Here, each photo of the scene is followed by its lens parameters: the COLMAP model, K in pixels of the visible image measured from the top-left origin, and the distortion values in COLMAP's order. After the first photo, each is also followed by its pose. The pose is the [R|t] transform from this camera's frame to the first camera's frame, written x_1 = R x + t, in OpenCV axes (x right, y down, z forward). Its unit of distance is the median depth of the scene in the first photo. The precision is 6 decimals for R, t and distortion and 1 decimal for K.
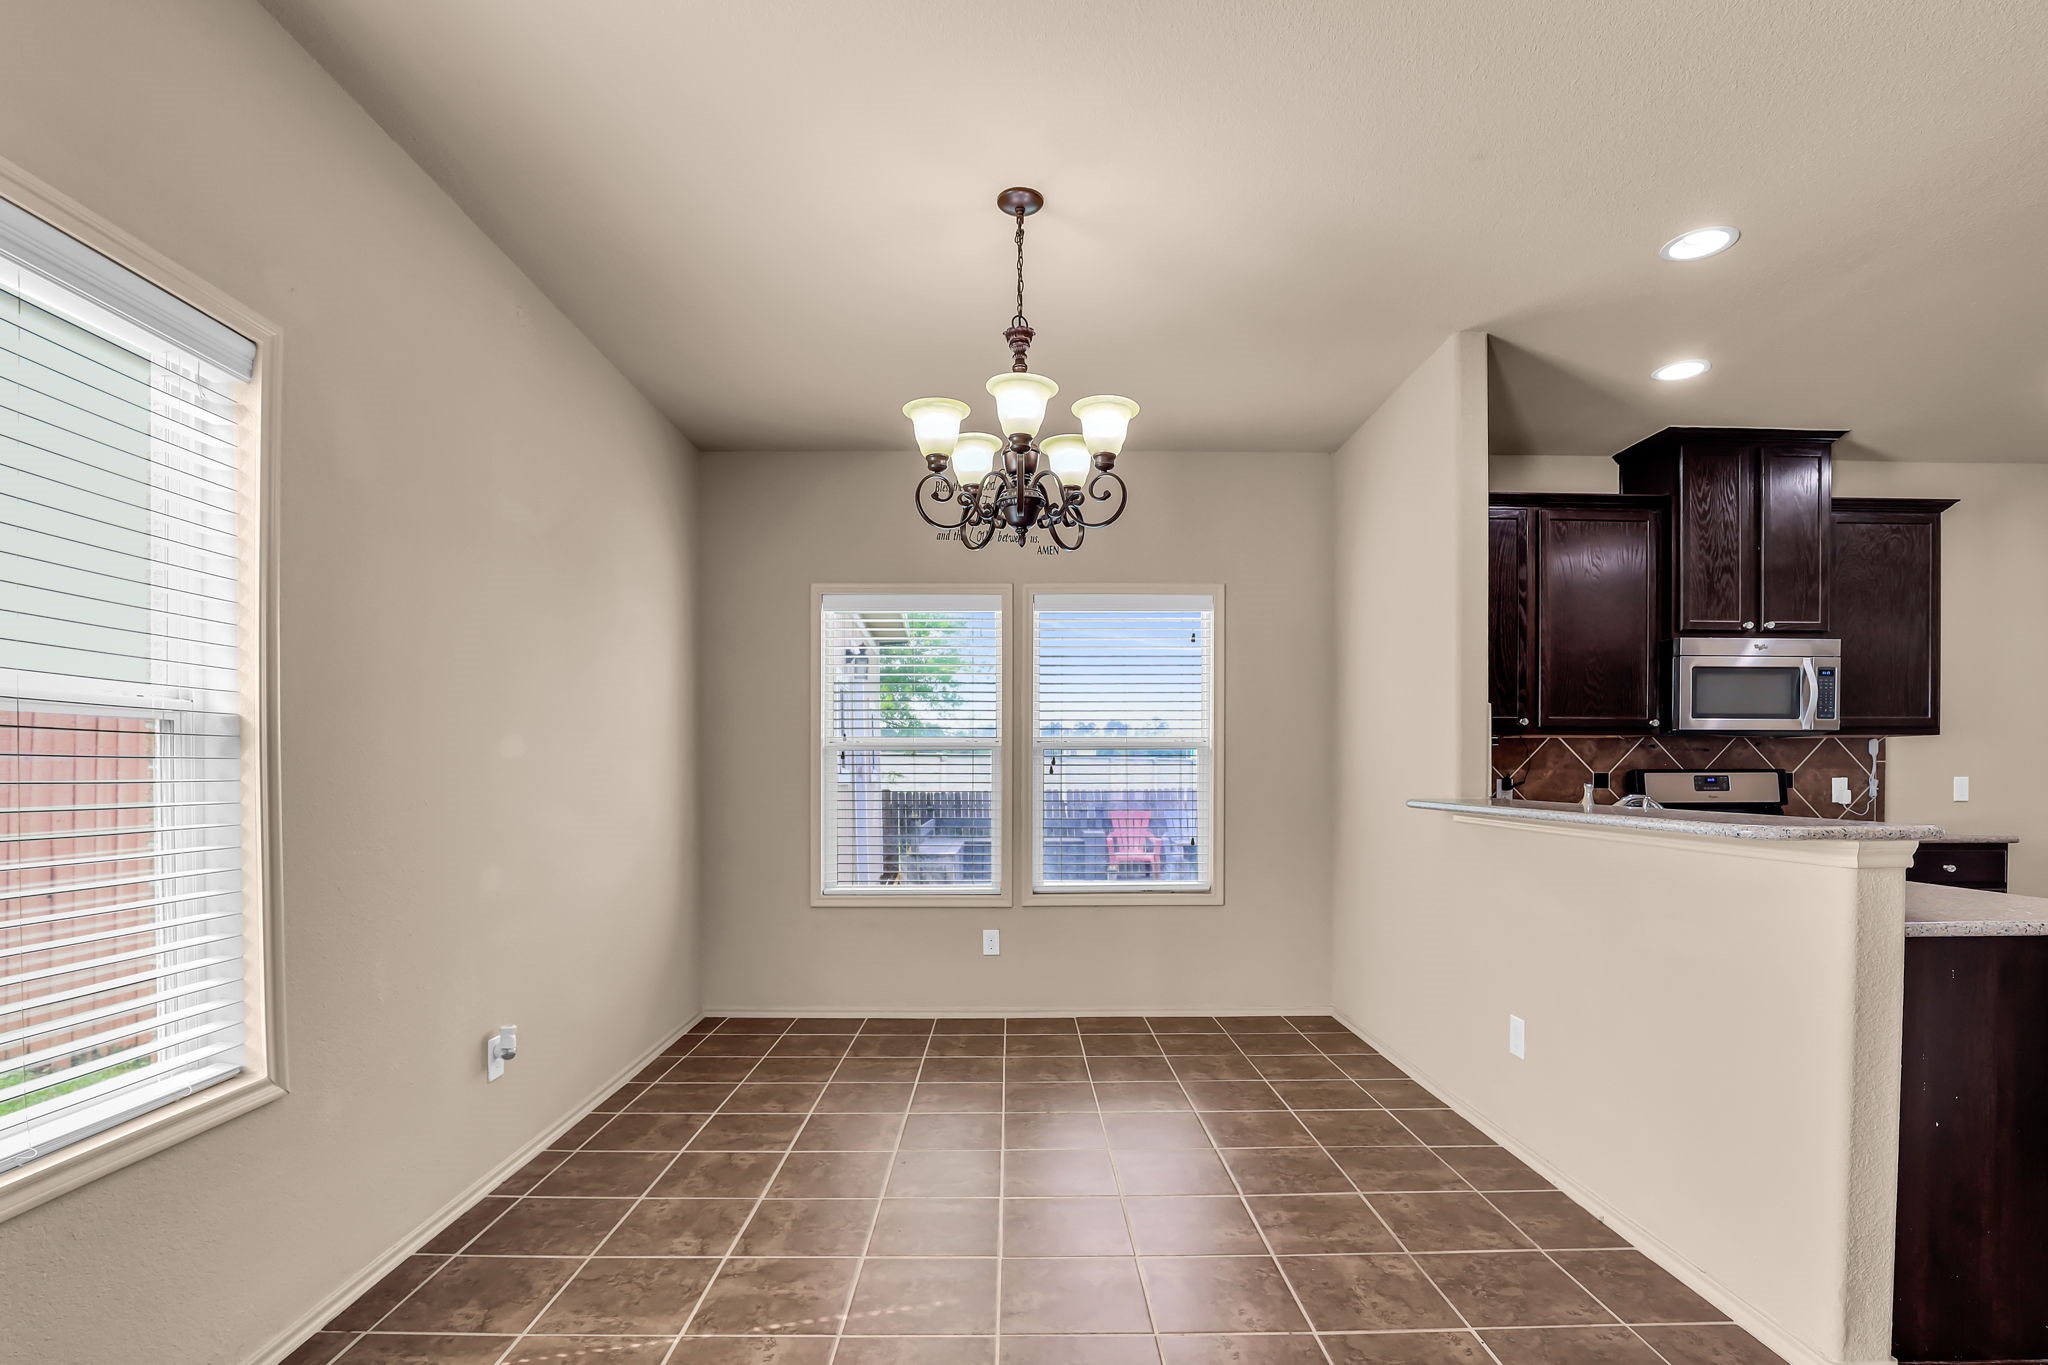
lens RADIAL K [[967.0, 0, 1022.4], [0, 967.0, 785.5], [0, 0, 1]] dist [-0.023097, 0.000674]
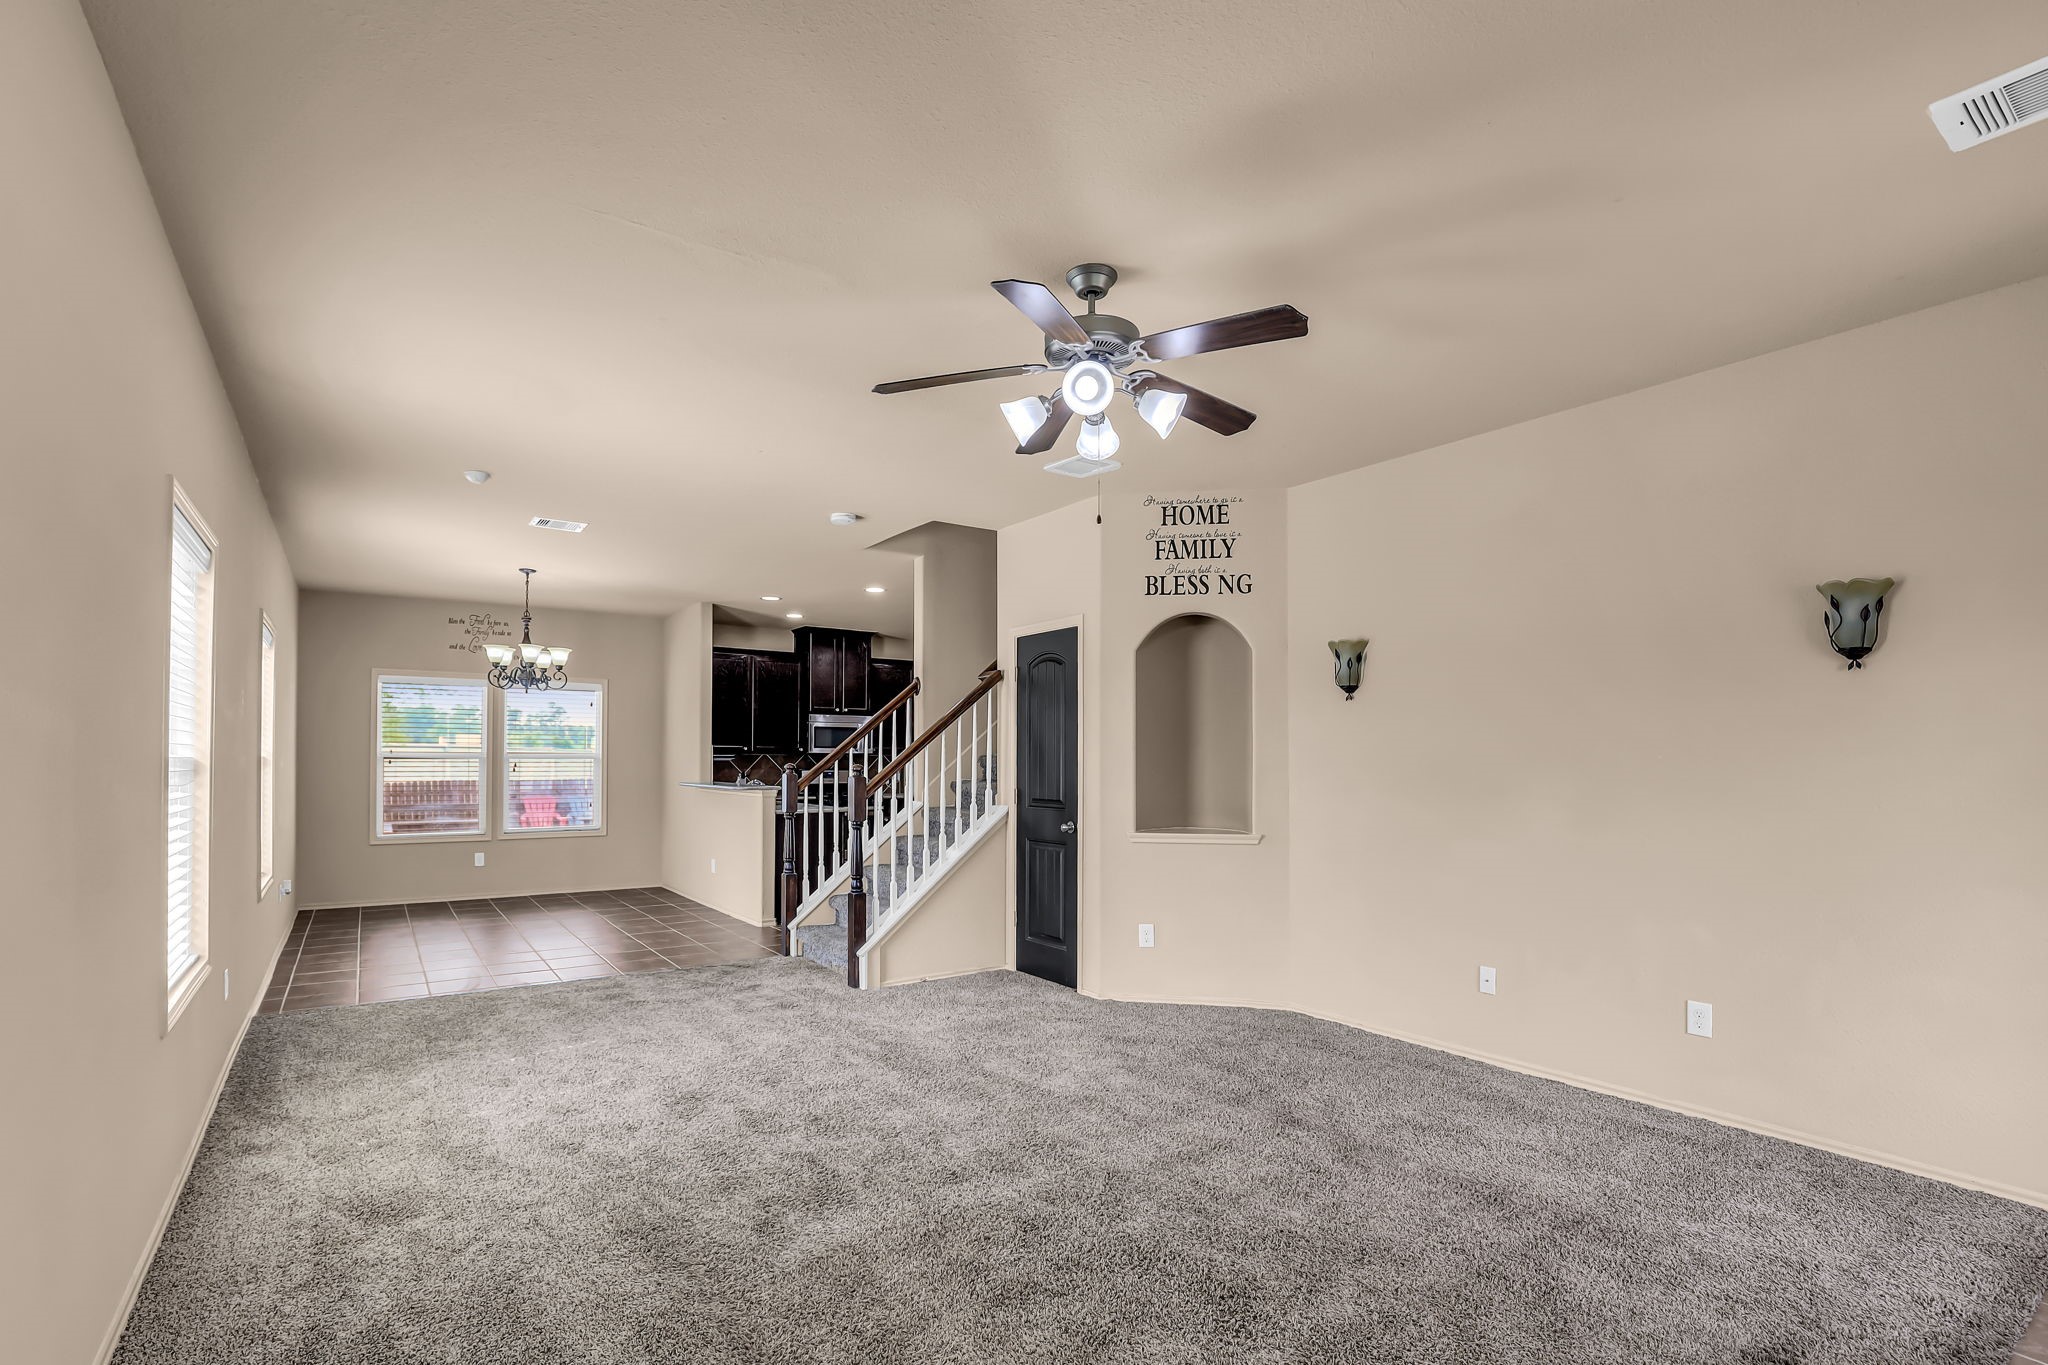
lens RADIAL K [[970.0, 0, 1020.2], [0, 970.0, 742.8], [0, 0, 1]] dist [-0.033407, -0.000017]
pose [[0.831393, 0.012050, 0.555554, -0.214759], [0.005903, 0.999517, -0.030513, -0.005944], [-0.555653, 0.028648, 0.830921, -1.272557]]
